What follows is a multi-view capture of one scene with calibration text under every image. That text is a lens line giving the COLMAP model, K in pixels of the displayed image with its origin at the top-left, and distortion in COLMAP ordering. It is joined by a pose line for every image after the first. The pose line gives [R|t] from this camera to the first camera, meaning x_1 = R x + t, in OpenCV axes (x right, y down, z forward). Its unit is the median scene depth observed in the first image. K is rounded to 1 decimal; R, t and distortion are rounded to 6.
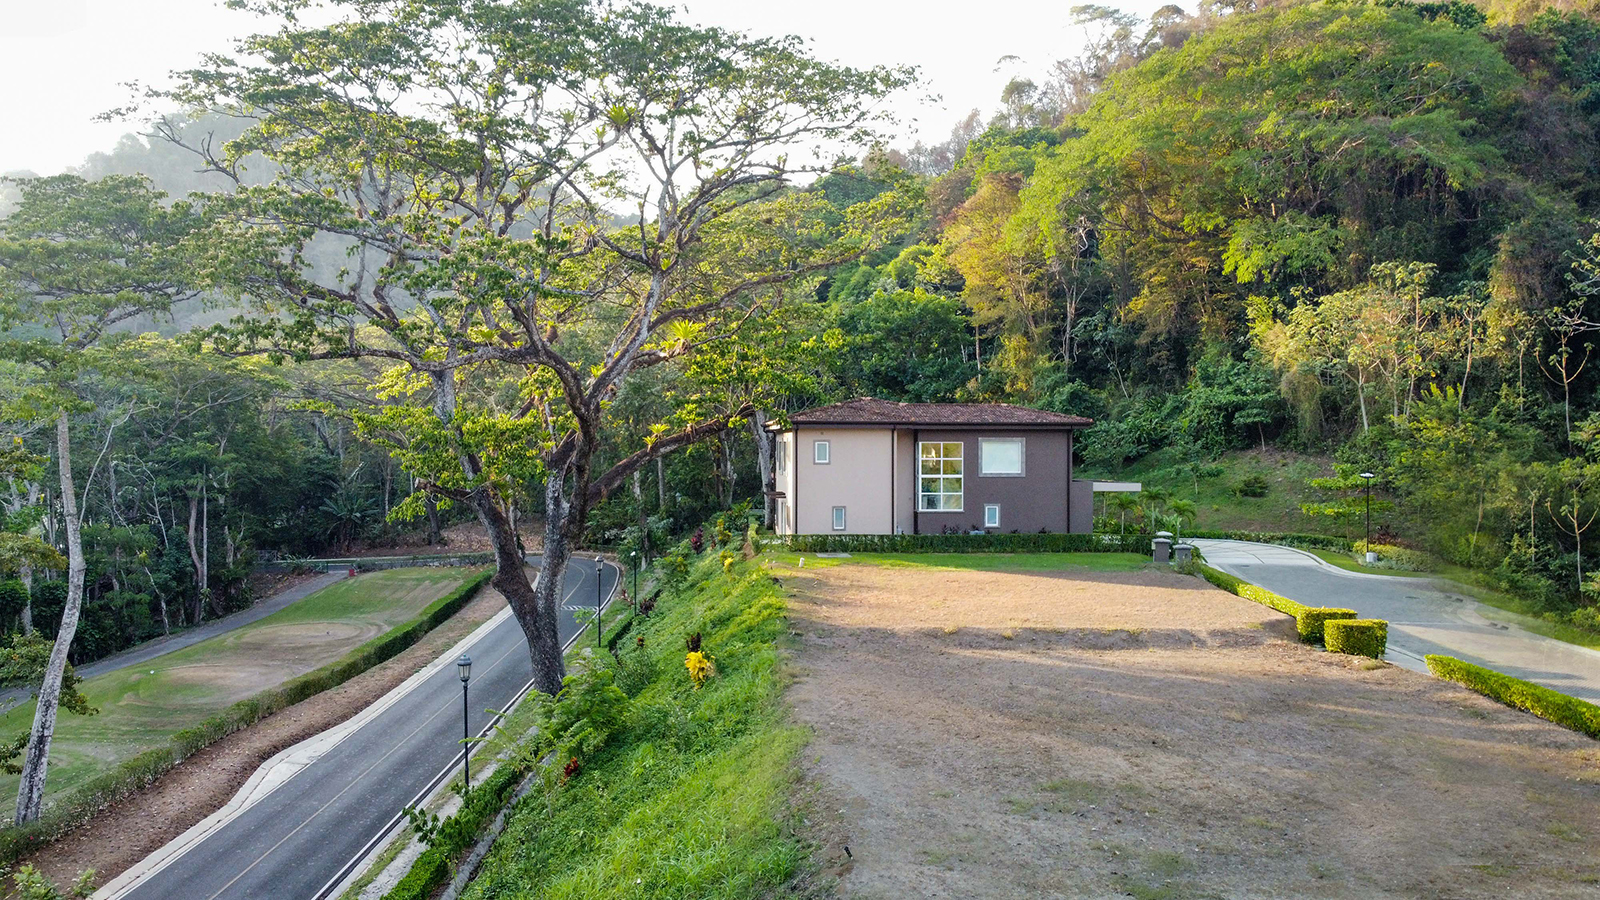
lens RADIAL K [[1229.7, 0, 801.5], [0, 1229.7, 447.3], [0, 0, 1]] dist [-0.004089, 0.021179]
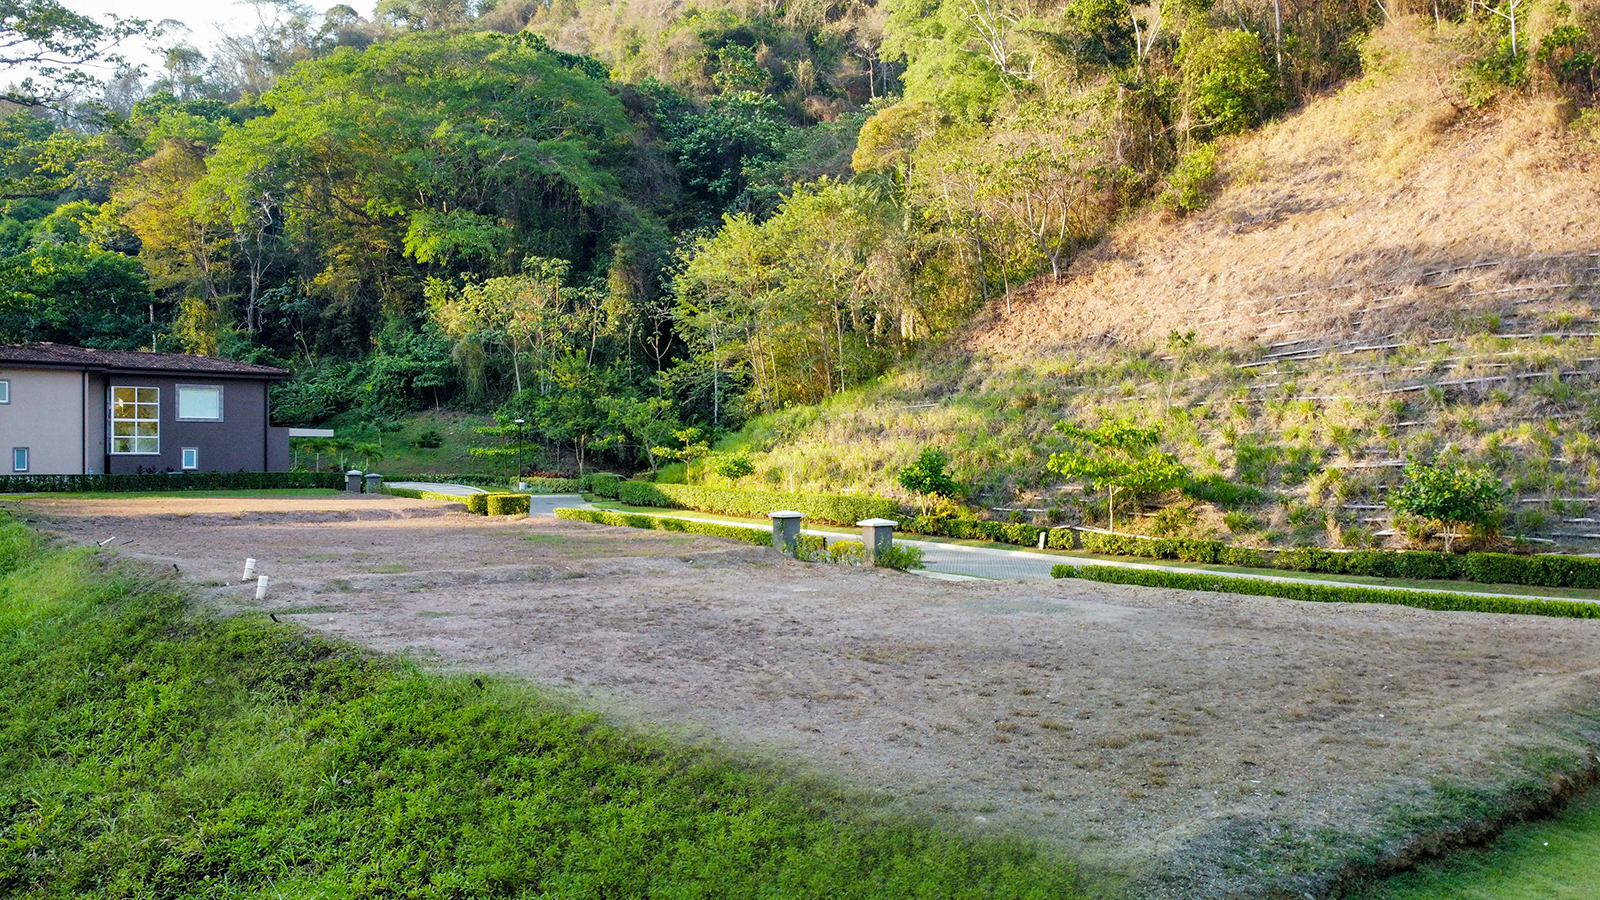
lens RADIAL K [[1229.7, 0, 797.1], [0, 1229.7, 450.8], [0, 0, 1]] dist [-0.004089, 0.021179]
pose [[0.797078, -0.001593, 0.603874, -0.055910], [0.002464, 0.999997, -0.000615, 0.042601], [-0.603871, 0.001978, 0.797079, -0.132081]]
